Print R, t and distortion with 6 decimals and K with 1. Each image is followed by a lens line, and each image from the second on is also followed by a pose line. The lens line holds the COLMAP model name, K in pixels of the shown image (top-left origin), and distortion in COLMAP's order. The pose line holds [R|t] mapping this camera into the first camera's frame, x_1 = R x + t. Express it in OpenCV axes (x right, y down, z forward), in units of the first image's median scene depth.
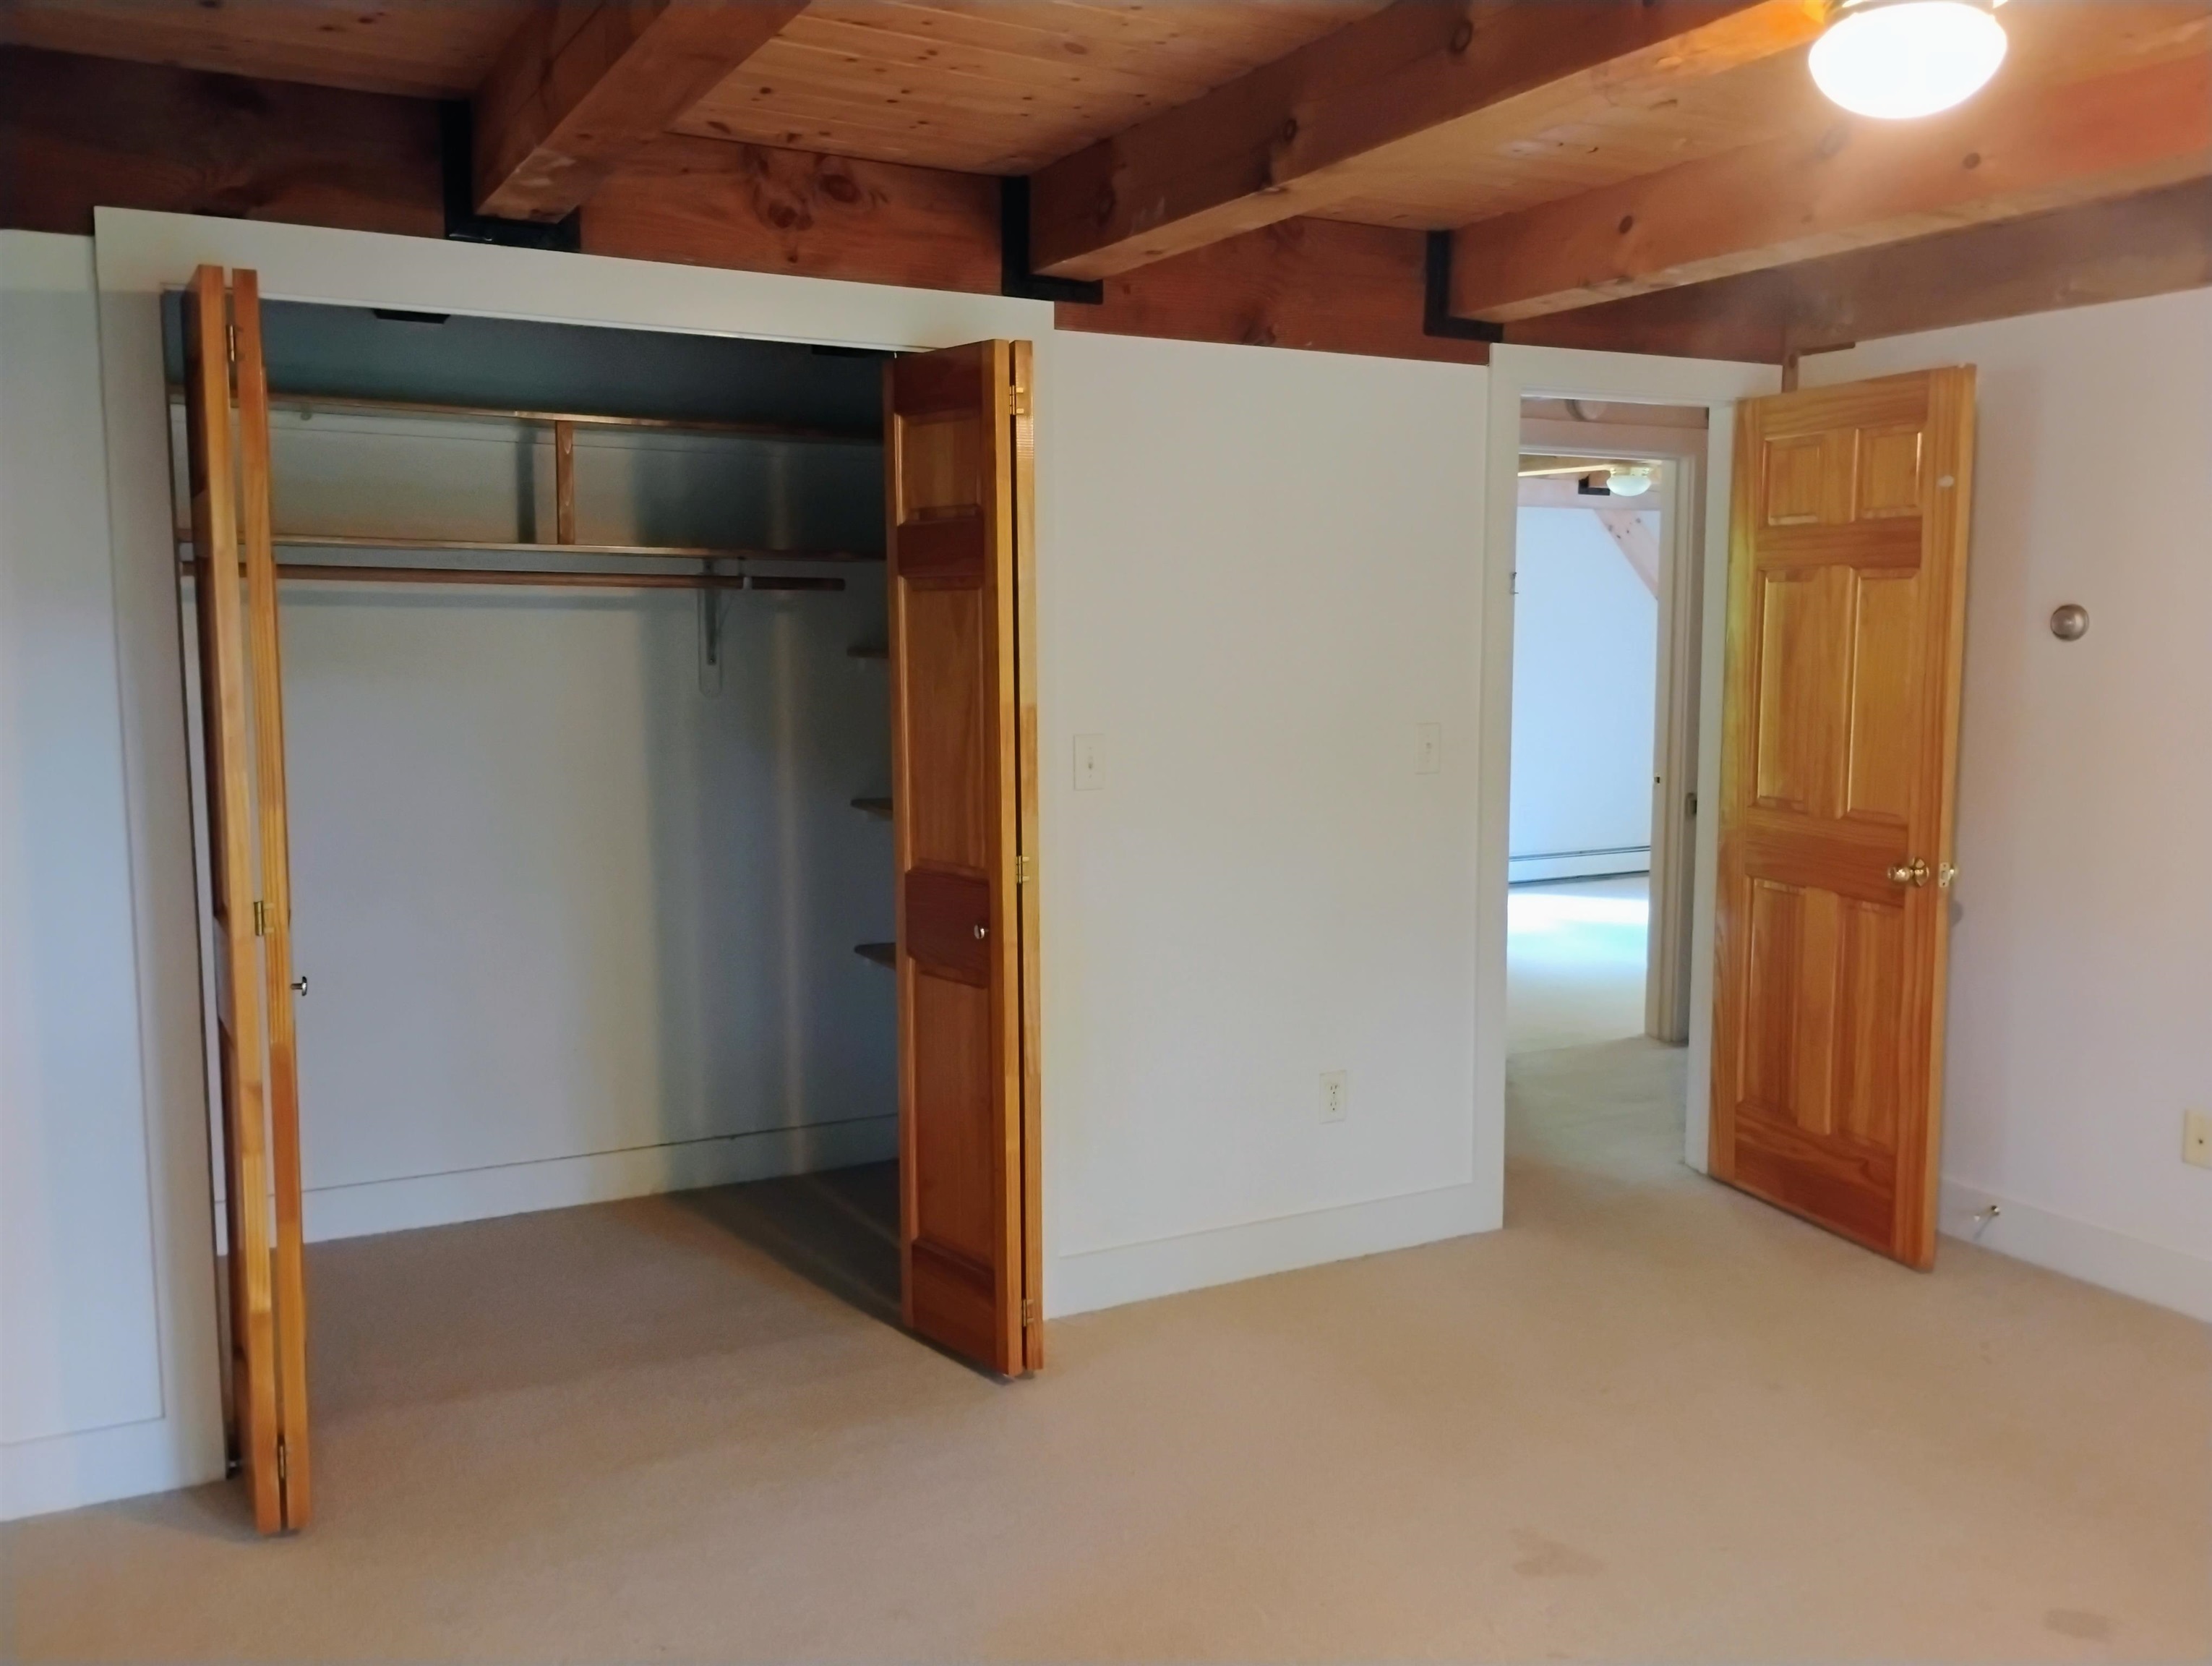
lens RADIAL K [[1856.1, 0, 1117.2], [0, 1856.1, 821.1], [0, 0, 1]] dist [0.027608, -0.000998]
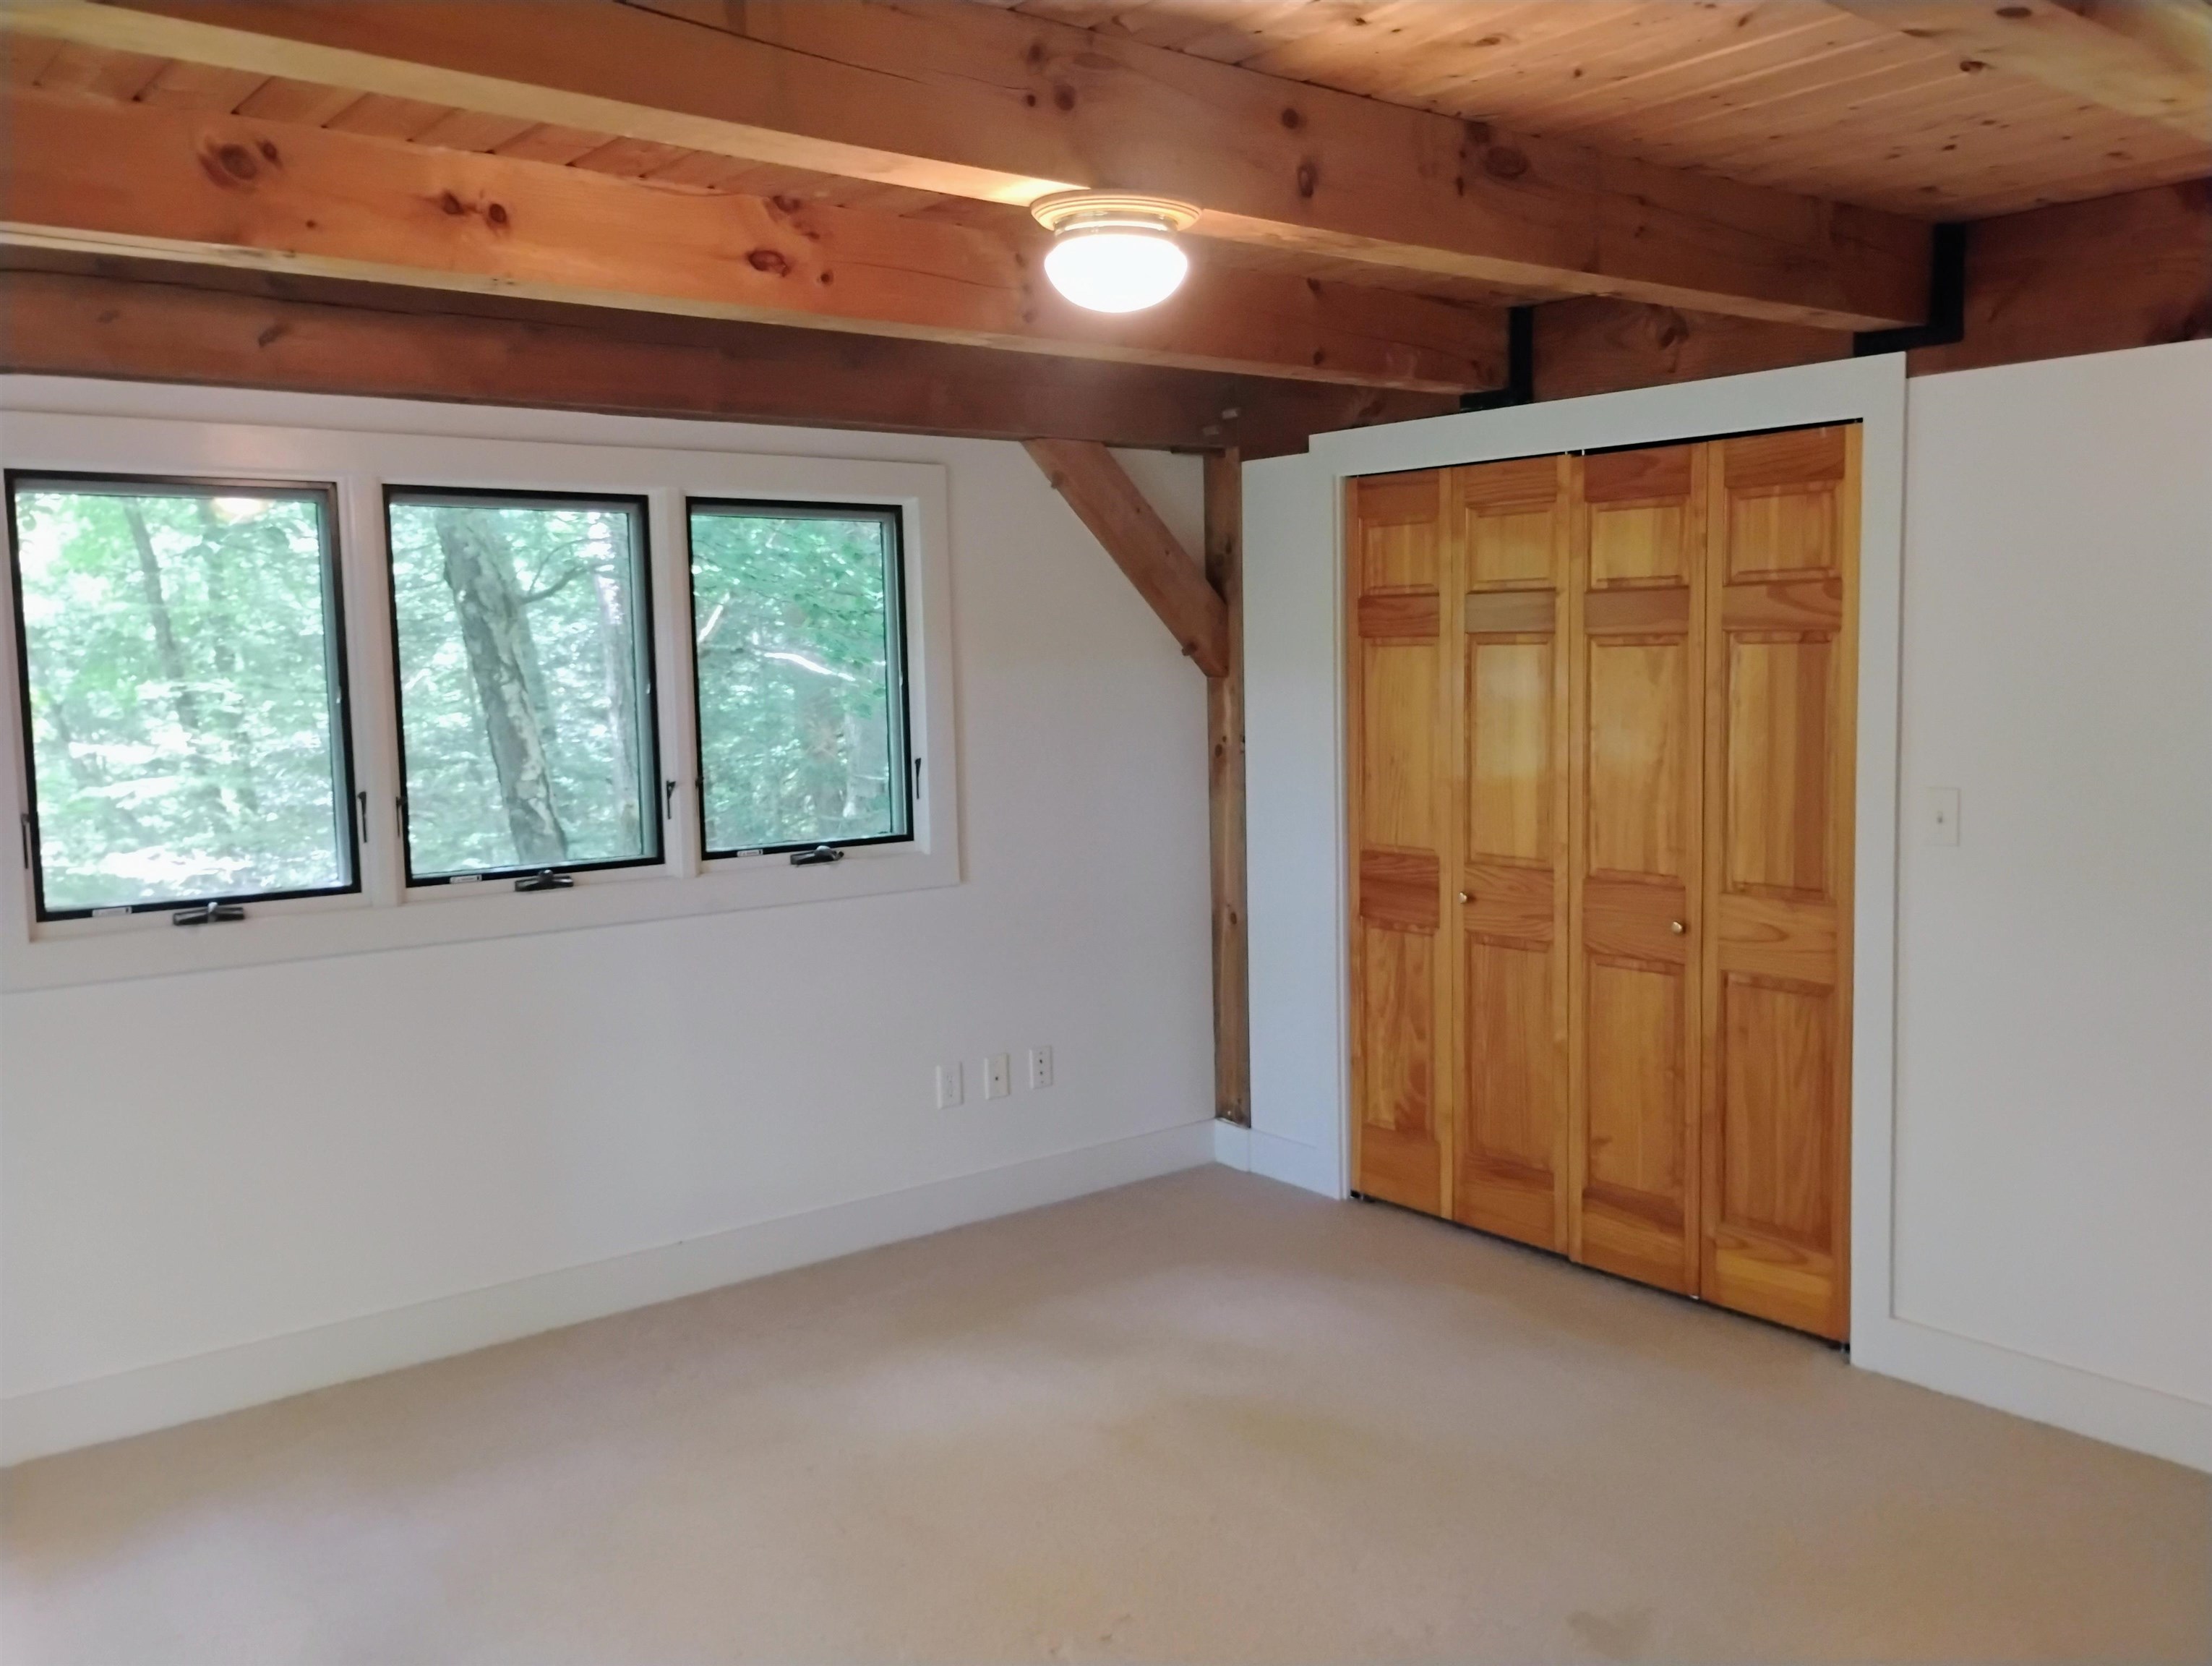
lens RADIAL K [[1845.7, 0, 1116.7], [0, 1845.7, 820.0], [0, 0, 1]] dist [0.066104, -0.089824]
pose [[0.173163, 0.087099, -0.981034, 0.970959], [-0.094572, 0.992950, 0.071464, -0.065736], [0.980342, 0.080404, 0.180179, 0.457740]]
